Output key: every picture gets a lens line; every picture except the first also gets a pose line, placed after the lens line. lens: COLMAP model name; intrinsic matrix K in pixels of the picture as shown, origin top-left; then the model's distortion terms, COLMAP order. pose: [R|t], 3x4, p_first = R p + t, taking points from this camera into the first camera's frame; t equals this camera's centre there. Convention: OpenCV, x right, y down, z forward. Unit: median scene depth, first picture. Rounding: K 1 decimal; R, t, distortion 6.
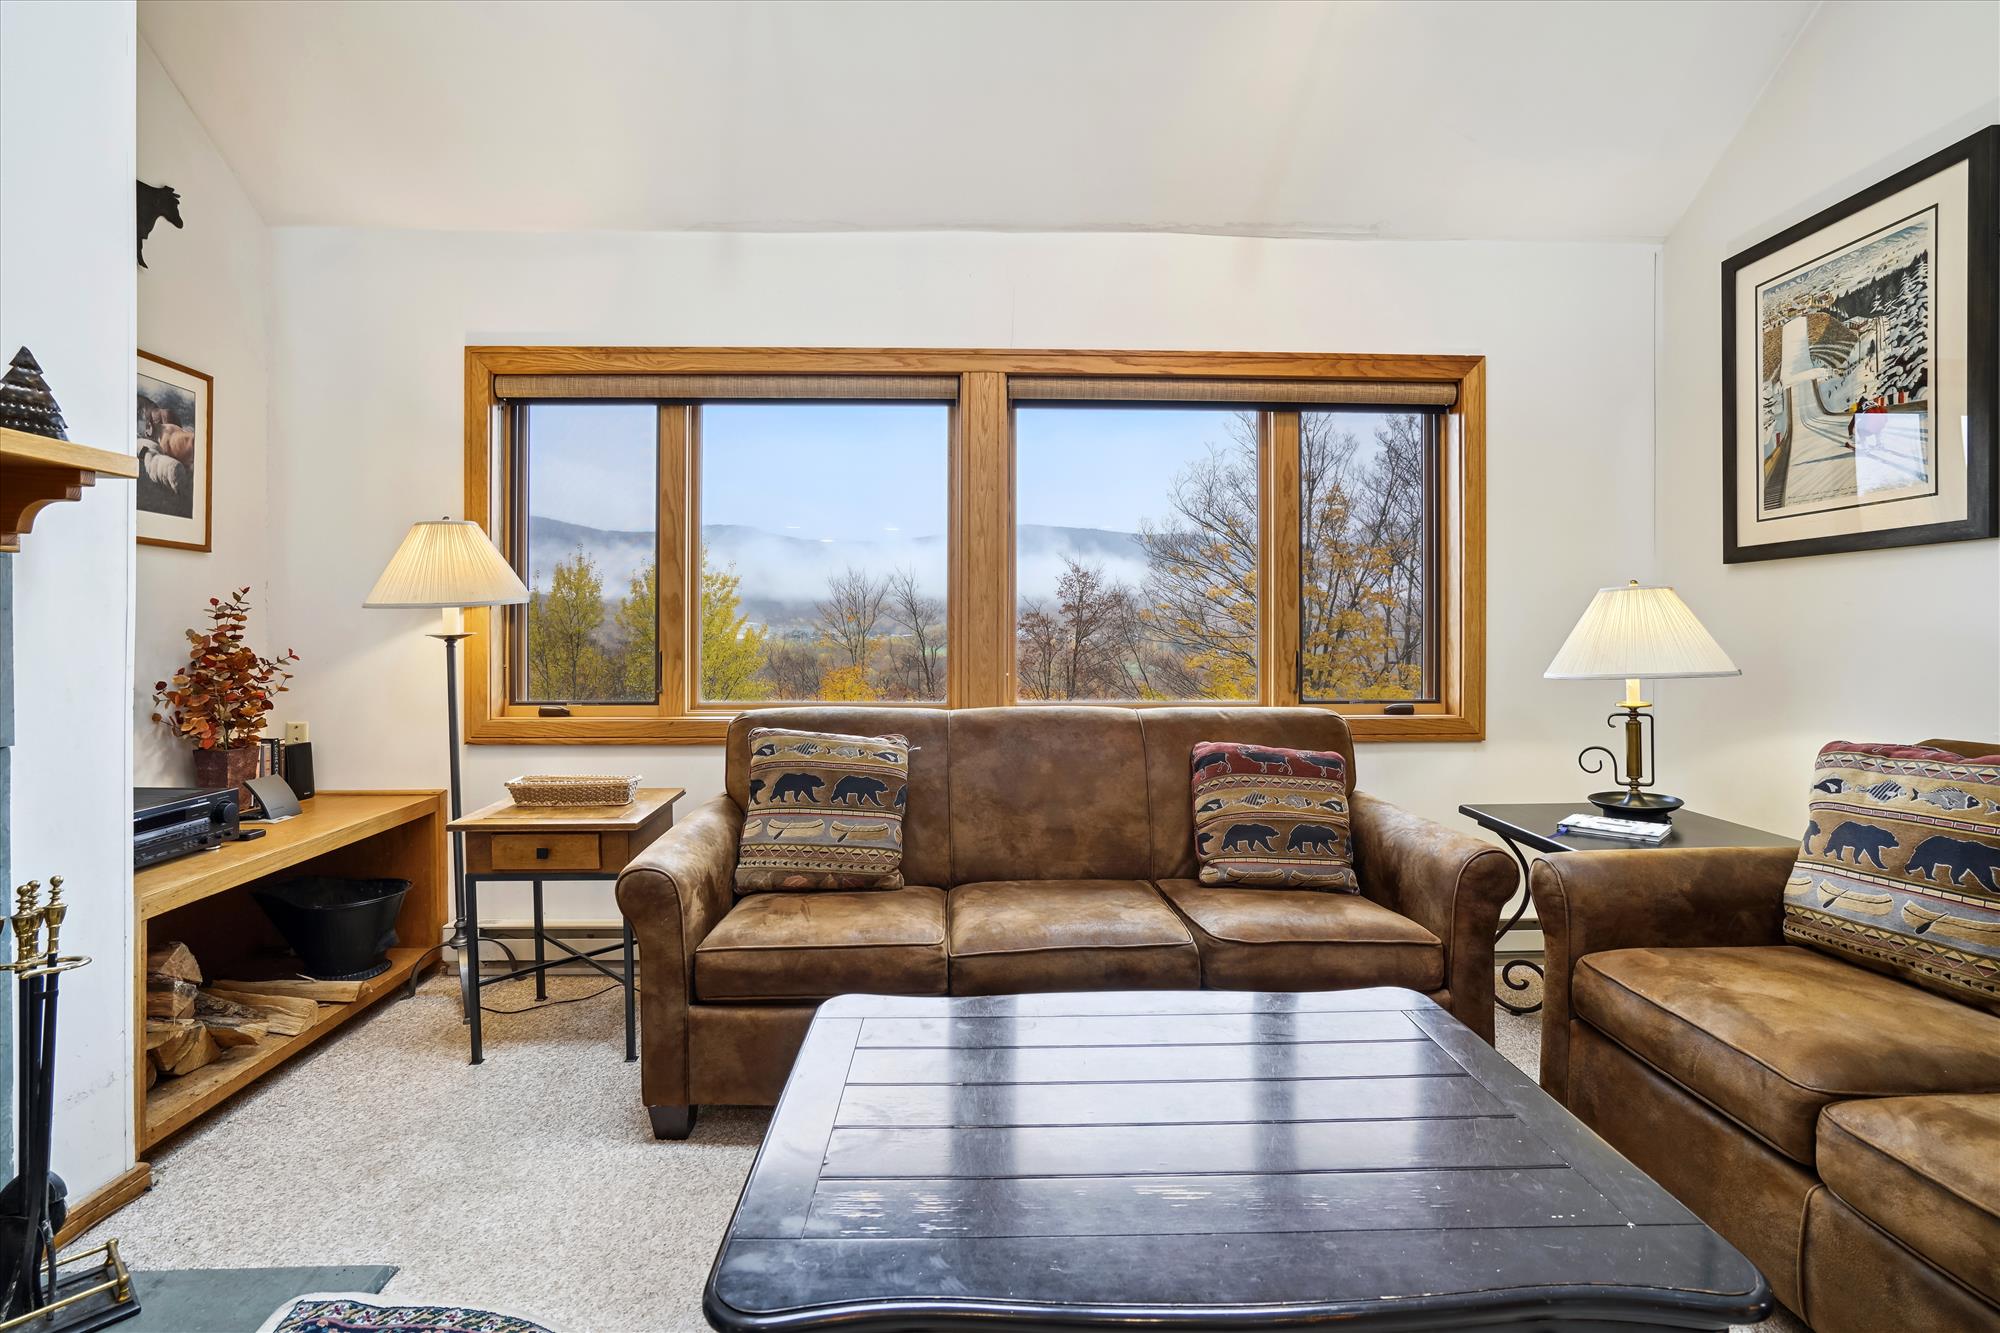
lens RADIAL K [[929.1, 0, 991.0], [0, 929.1, 642.7], [0, 0, 1]] dist [-0.026279, 0.010334]
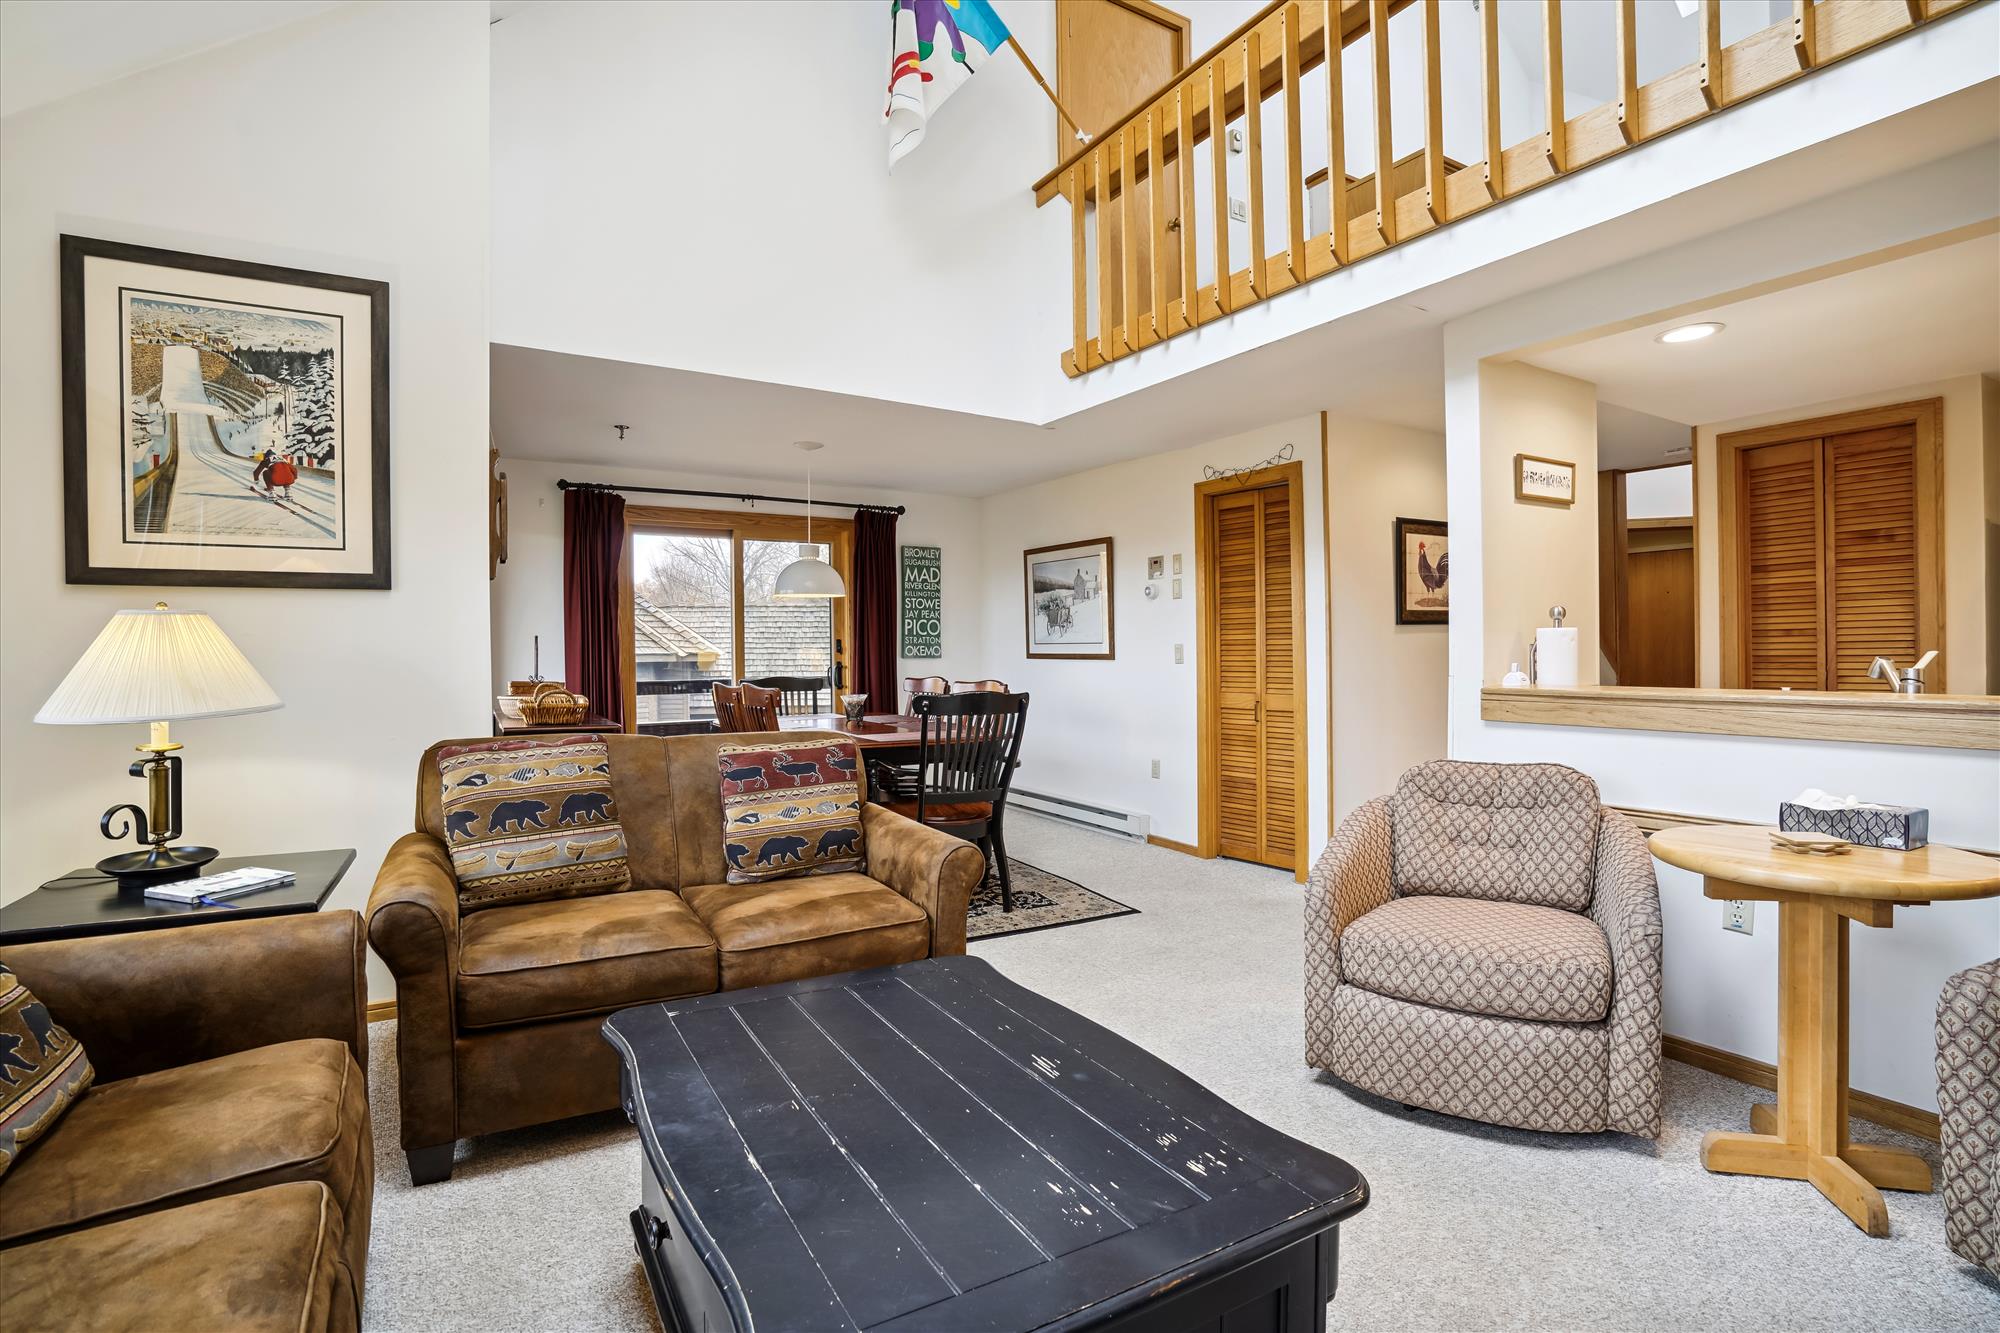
lens RADIAL K [[982.2, 0, 972.8], [0, 982.2, 647.2], [0, 0, 1]] dist [-0.006397, -0.000124]
pose [[-0.485102, 0.008215, 0.874419, -0.465749], [0.015664, 0.999877, -0.000703, -0.013804], [-0.874317, 0.013356, -0.485171, 0.778532]]
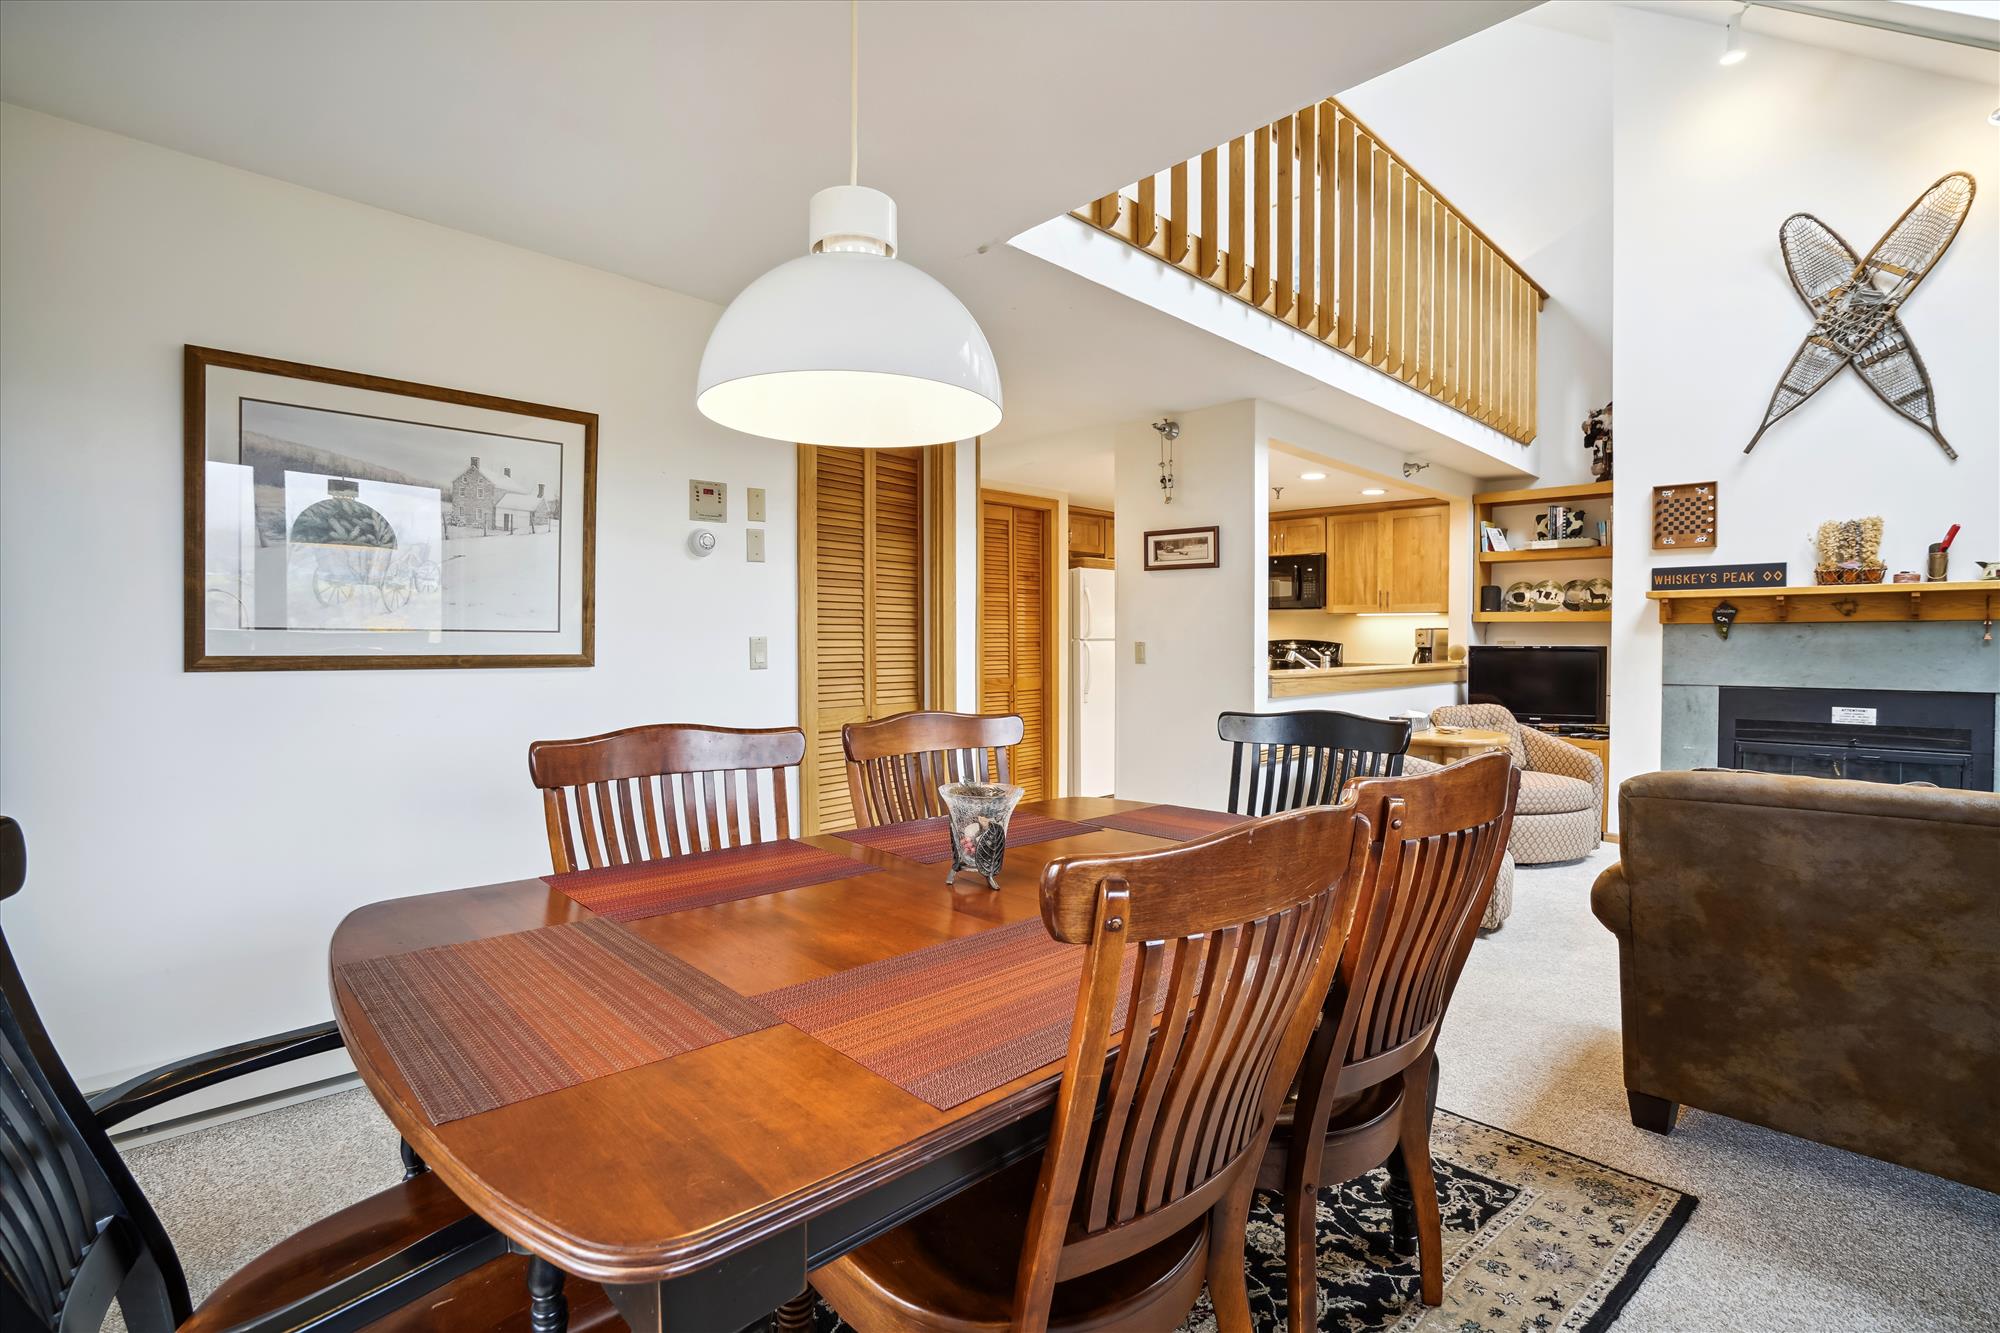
lens RADIAL K [[919.3, 0, 1060.7], [0, 919.3, 650.9], [0, 0, 1]] dist [0.000162, -0.000035]
pose [[-0.716845, 0.007260, -0.697195, 1.698992], [-0.007682, 0.999803, 0.018309, -0.022054], [0.697190, 0.018480, -0.716648, 0.527629]]
